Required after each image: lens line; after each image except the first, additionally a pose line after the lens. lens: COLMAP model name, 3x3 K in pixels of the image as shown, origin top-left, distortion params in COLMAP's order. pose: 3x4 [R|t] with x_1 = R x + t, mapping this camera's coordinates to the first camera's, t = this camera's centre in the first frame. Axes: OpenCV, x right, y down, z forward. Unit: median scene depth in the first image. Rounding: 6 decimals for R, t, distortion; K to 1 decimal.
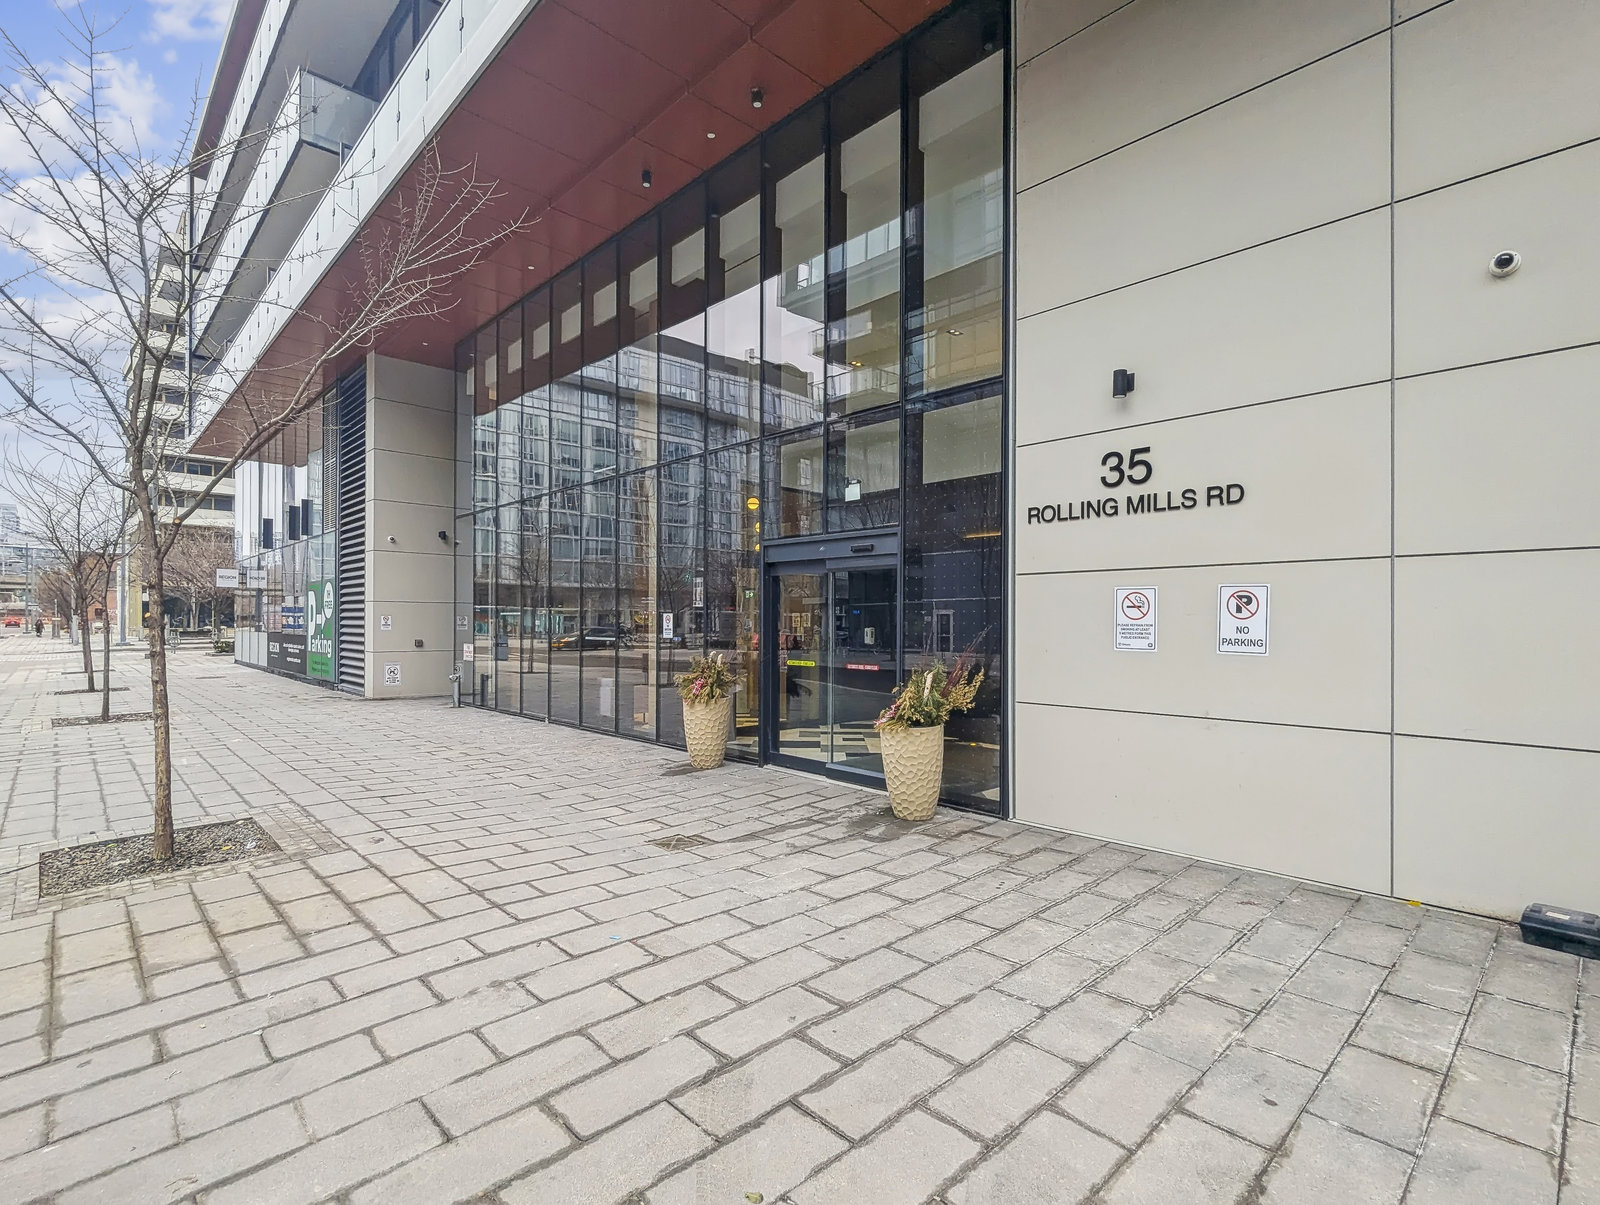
lens RADIAL K [[795.4, 0, 797.6], [0, 795.4, 610.2], [0, 0, 1]] dist [-0.000089, -0.000073]
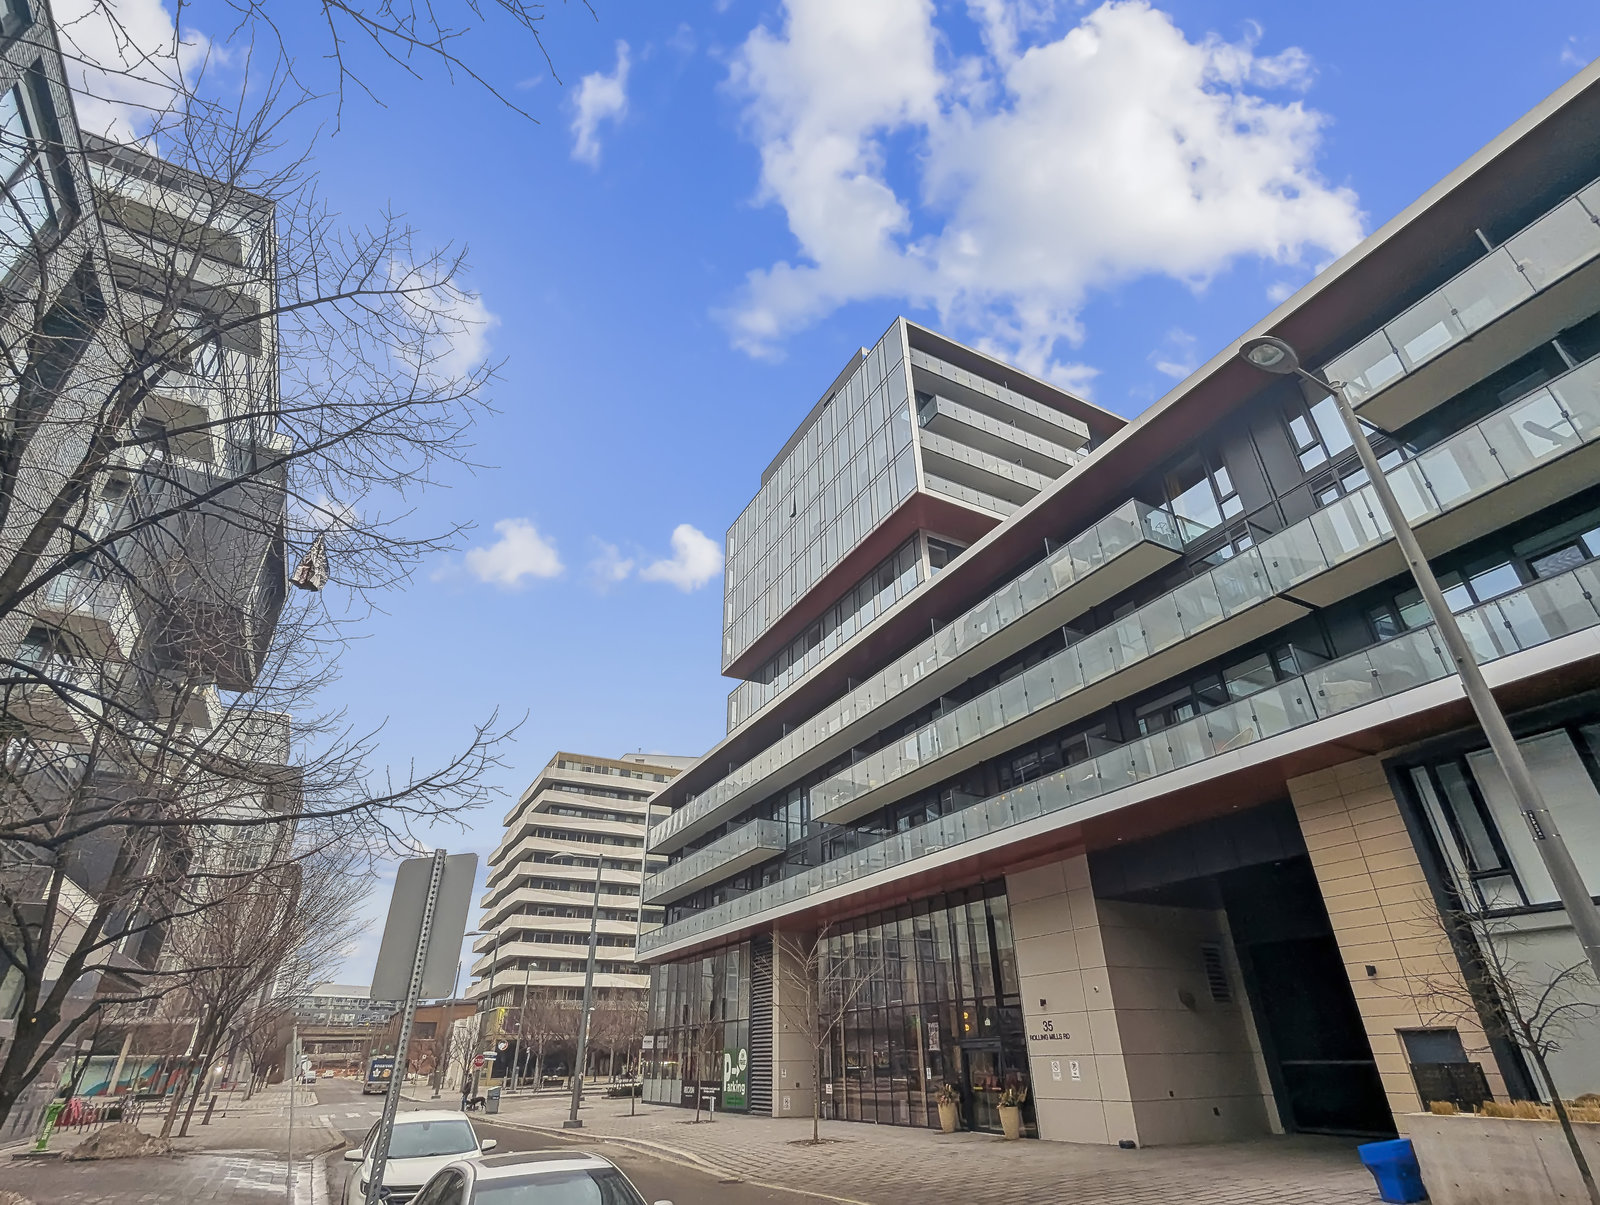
lens RADIAL K [[795.4, 0, 793.6], [0, 795.4, 608.6], [0, 0, 1]] dist [-0.000089, -0.000073]
pose [[0.961992, -0.148657, -0.229068, 0.232568], [0.019399, 0.873922, -0.485679, -0.053867], [0.272387, 0.462776, 0.843590, -2.011731]]
